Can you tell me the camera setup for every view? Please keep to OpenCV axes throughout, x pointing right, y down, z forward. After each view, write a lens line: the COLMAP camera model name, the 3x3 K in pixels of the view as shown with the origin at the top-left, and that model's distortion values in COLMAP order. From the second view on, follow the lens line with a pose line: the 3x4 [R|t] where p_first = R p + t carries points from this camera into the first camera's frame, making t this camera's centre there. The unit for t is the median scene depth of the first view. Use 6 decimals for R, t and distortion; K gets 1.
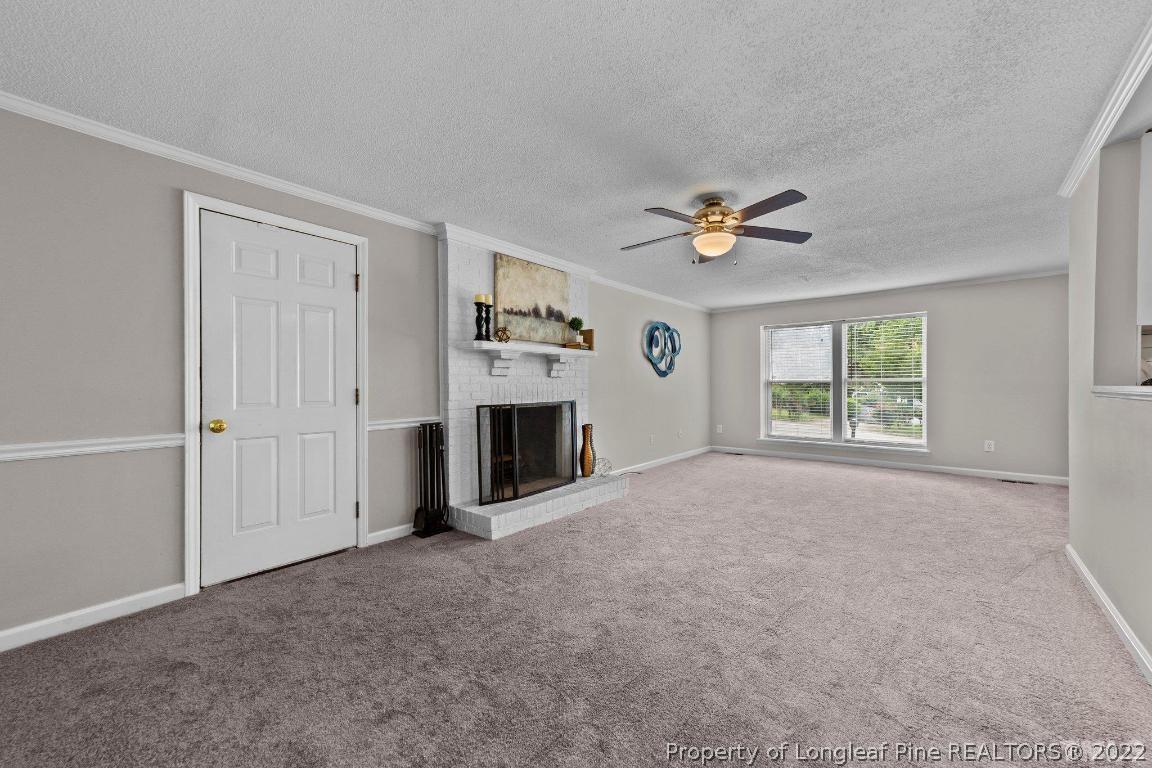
lens RADIAL K [[440.9, 0, 579.4], [0, 440.9, 389.3], [0, 0, 1]] dist [-0.000163, -0.000004]
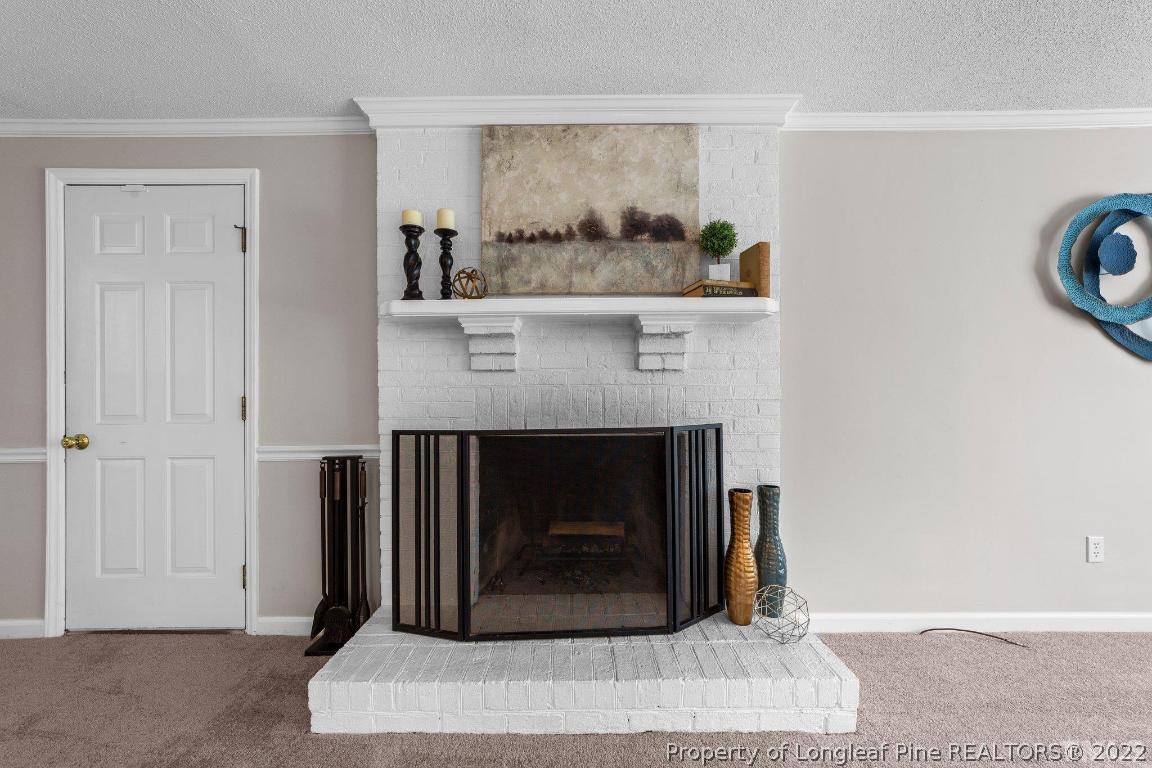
lens RADIAL K [[445.7, 0, 613.0], [0, 445.7, 399.0], [0, 0, 1]] dist [-0.008644, 0.000438]
pose [[0.643532, 0.002645, -0.765415, 0.287721], [-0.001050, 0.999996, 0.002573, 0.000037], [0.765419, -0.000852, 0.643532, 0.768873]]
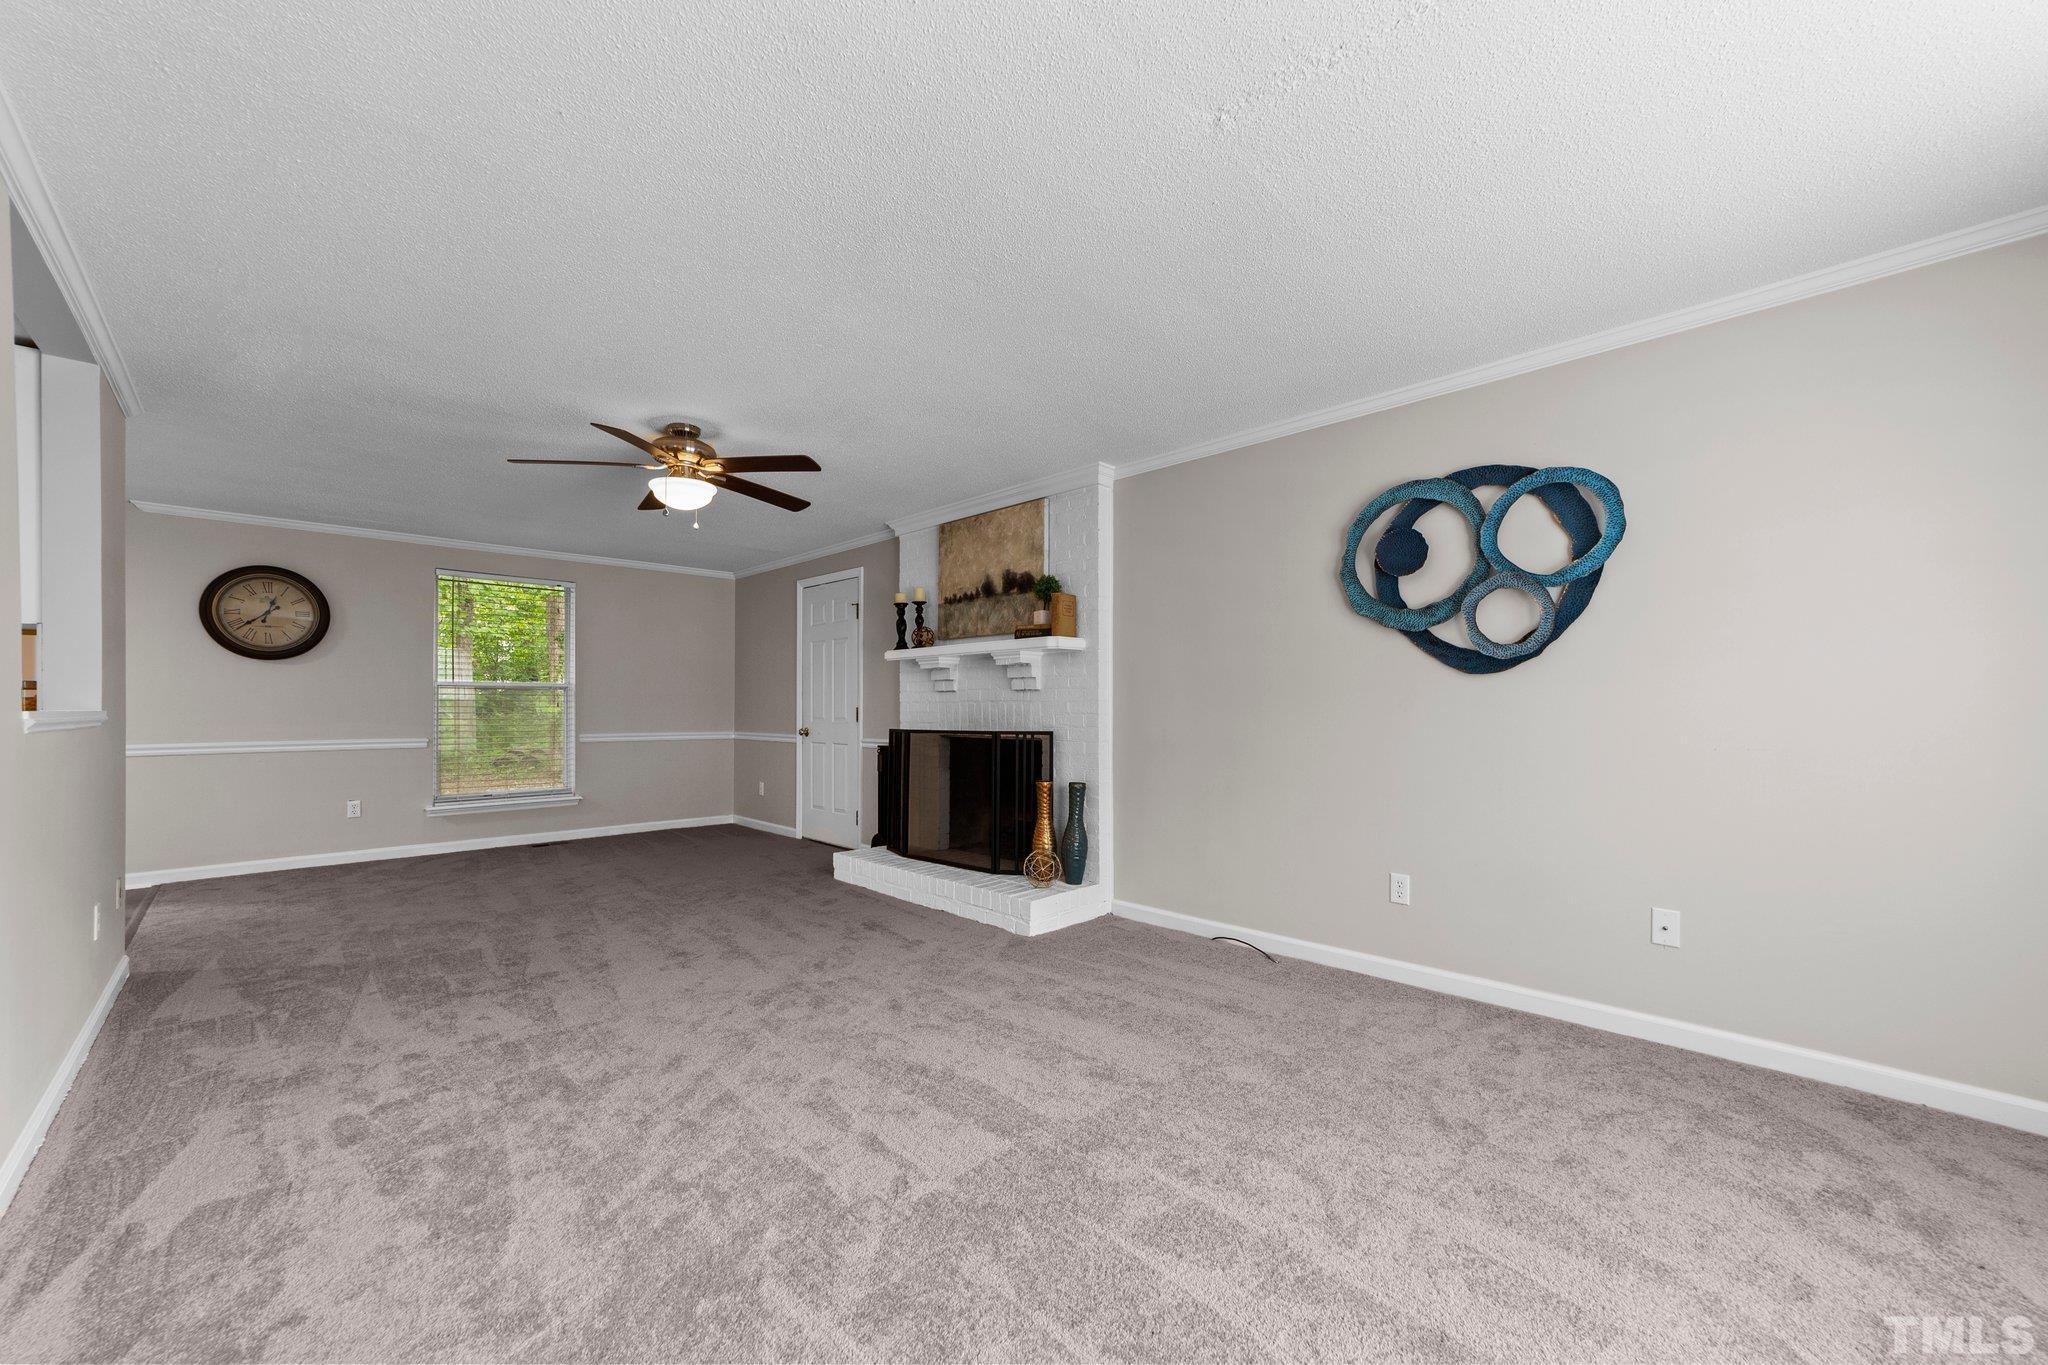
lens RADIAL K [[783.8, 0, 1030.1], [0, 783.8, 691.9], [0, 0, 1]] dist [-0.000163, -0.000004]
pose [[-0.085070, 0.002365, -0.996372, 1.088355], [0.009727, 0.999952, 0.001543, -0.029584], [0.996328, -0.009561, -0.085089, 1.232580]]
